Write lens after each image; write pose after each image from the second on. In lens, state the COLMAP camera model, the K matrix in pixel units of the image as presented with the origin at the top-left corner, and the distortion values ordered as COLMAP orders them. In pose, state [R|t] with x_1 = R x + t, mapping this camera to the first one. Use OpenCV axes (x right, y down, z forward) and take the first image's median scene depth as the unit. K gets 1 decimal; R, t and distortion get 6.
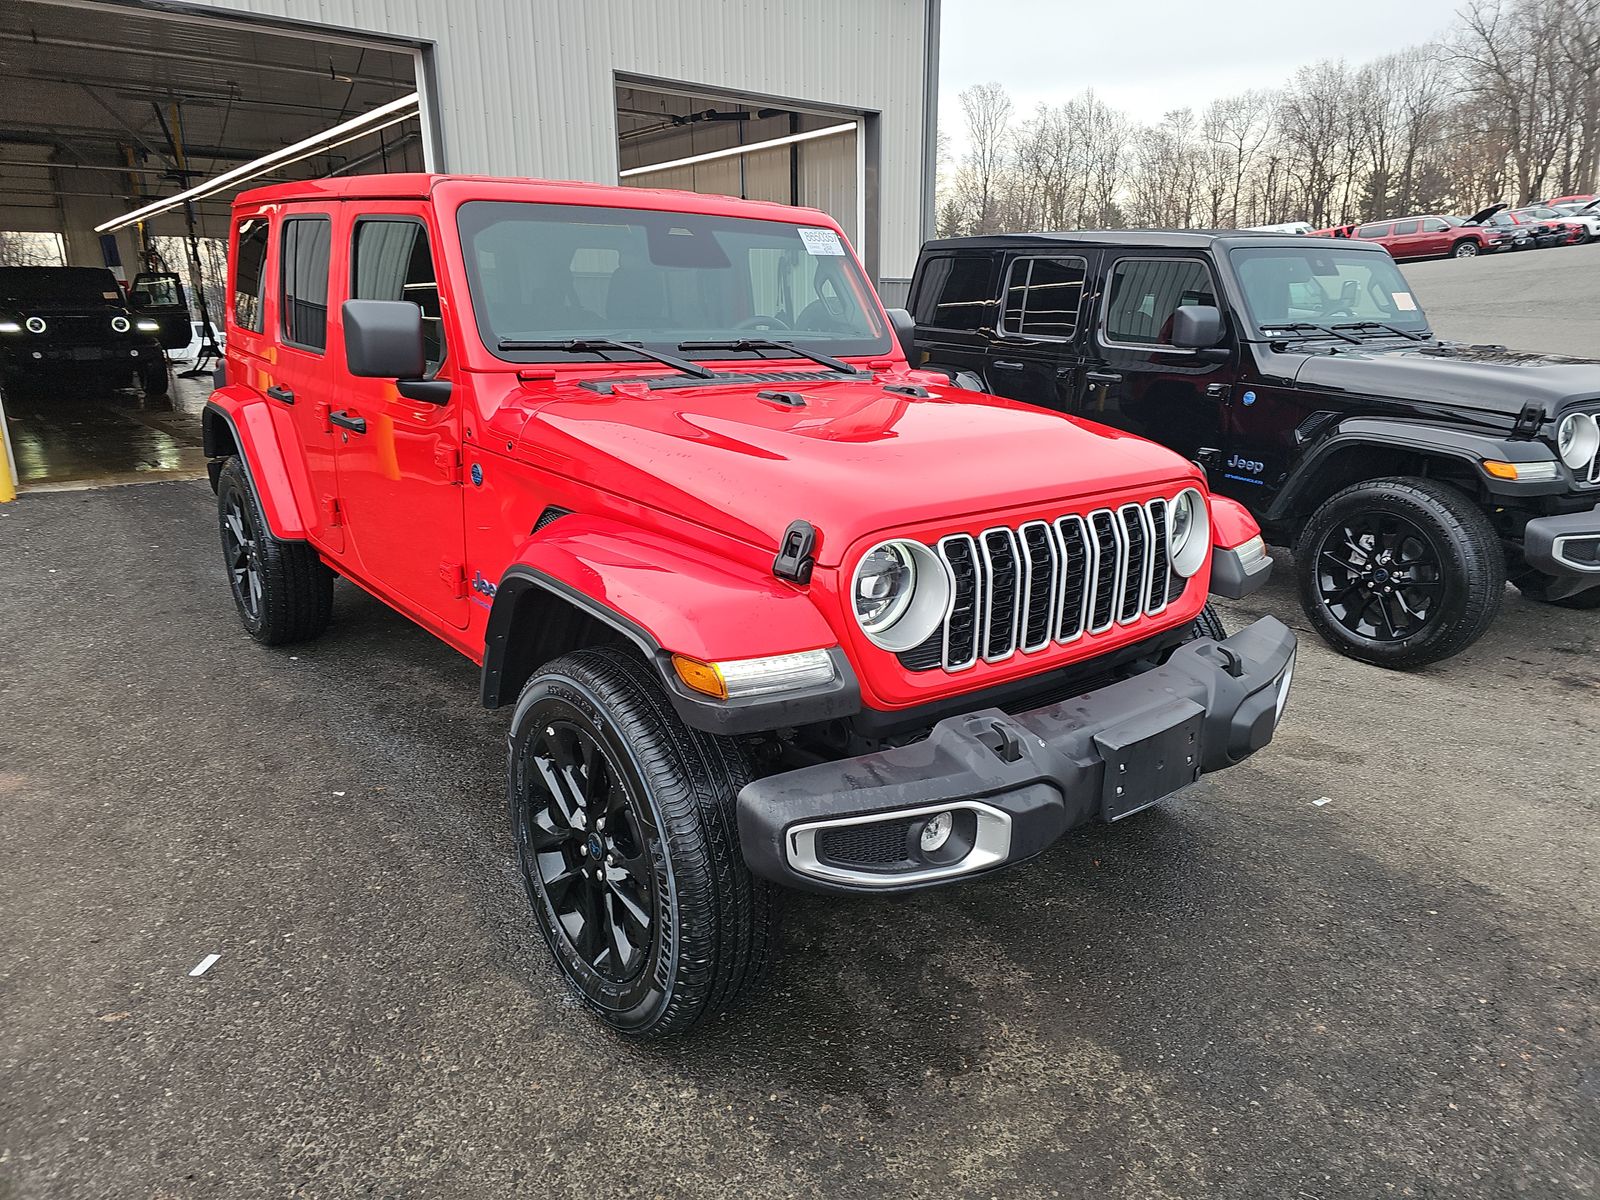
lens RADIAL K [[1060.0, 0, 815.4], [0, 1060.0, 601.8], [0, 0, 1]] dist [0.047352, -0.043506]
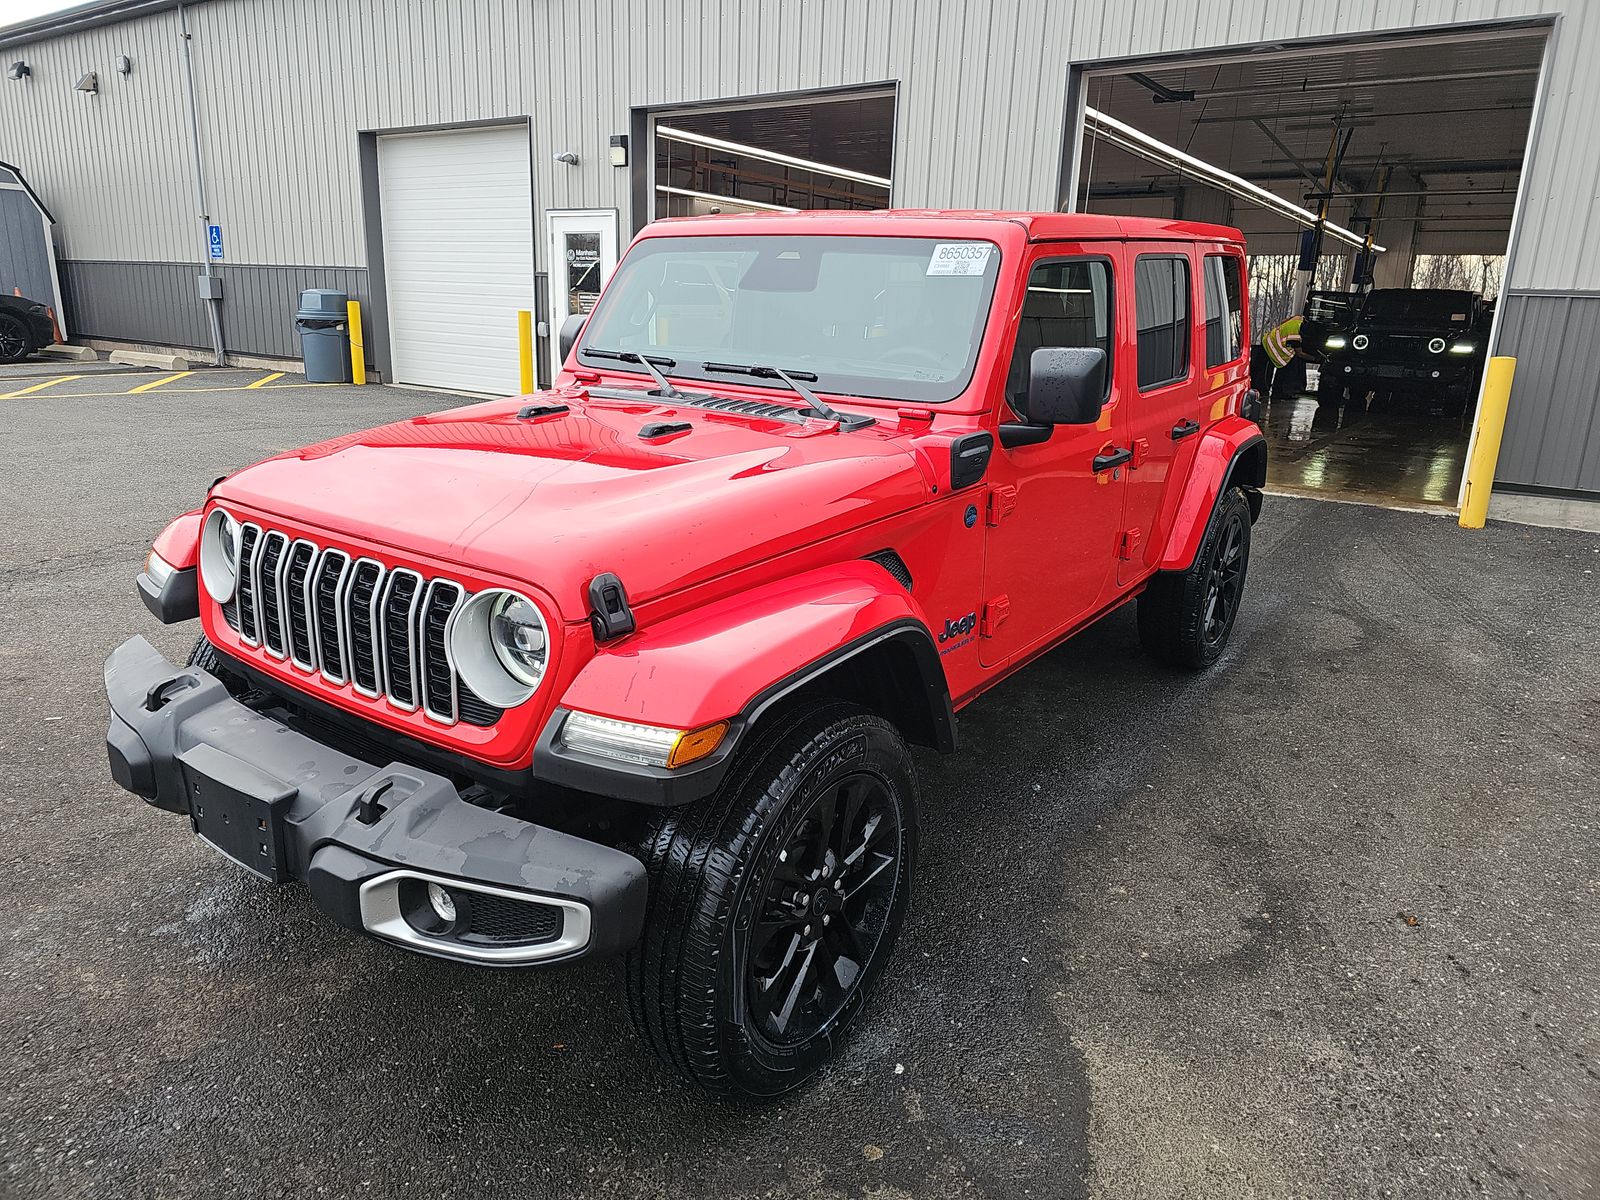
lens RADIAL K [[1059.6, 0, 800.0], [0, 1059.6, 600.0], [0, 0, 1]] dist [-0.000383, 0.038420]
pose [[0.238487, 0.274384, -0.931578, 0.886106], [-0.292653, 0.934970, 0.200463, -0.250819], [0.926001, 0.224822, 0.303277, 0.791994]]
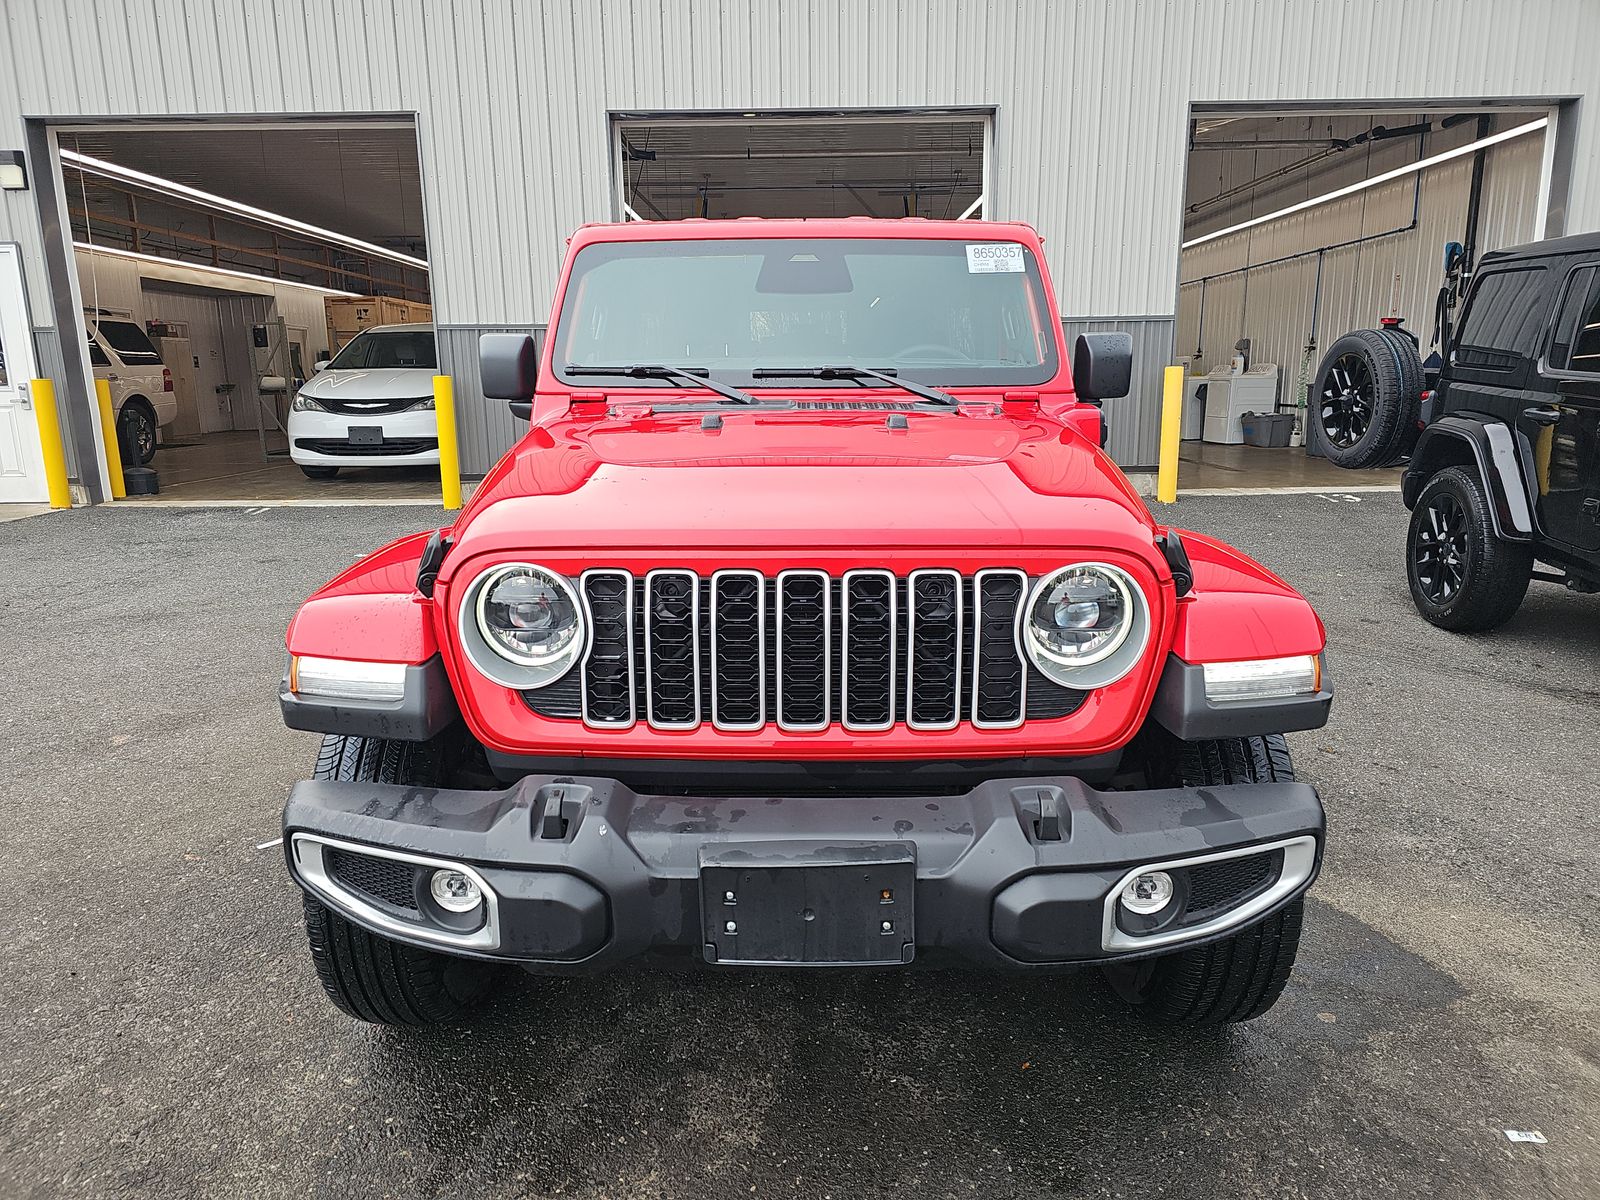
lens RADIAL K [[1060.0, 0, 815.4], [0, 1060.0, 601.8], [0, 0, 1]] dist [0.047352, -0.043506]
pose [[0.766633, 0.128640, -0.629067, 0.536797], [-0.161166, 0.986912, 0.005407, -0.046278], [0.621530, 0.097239, 0.777332, 0.288596]]
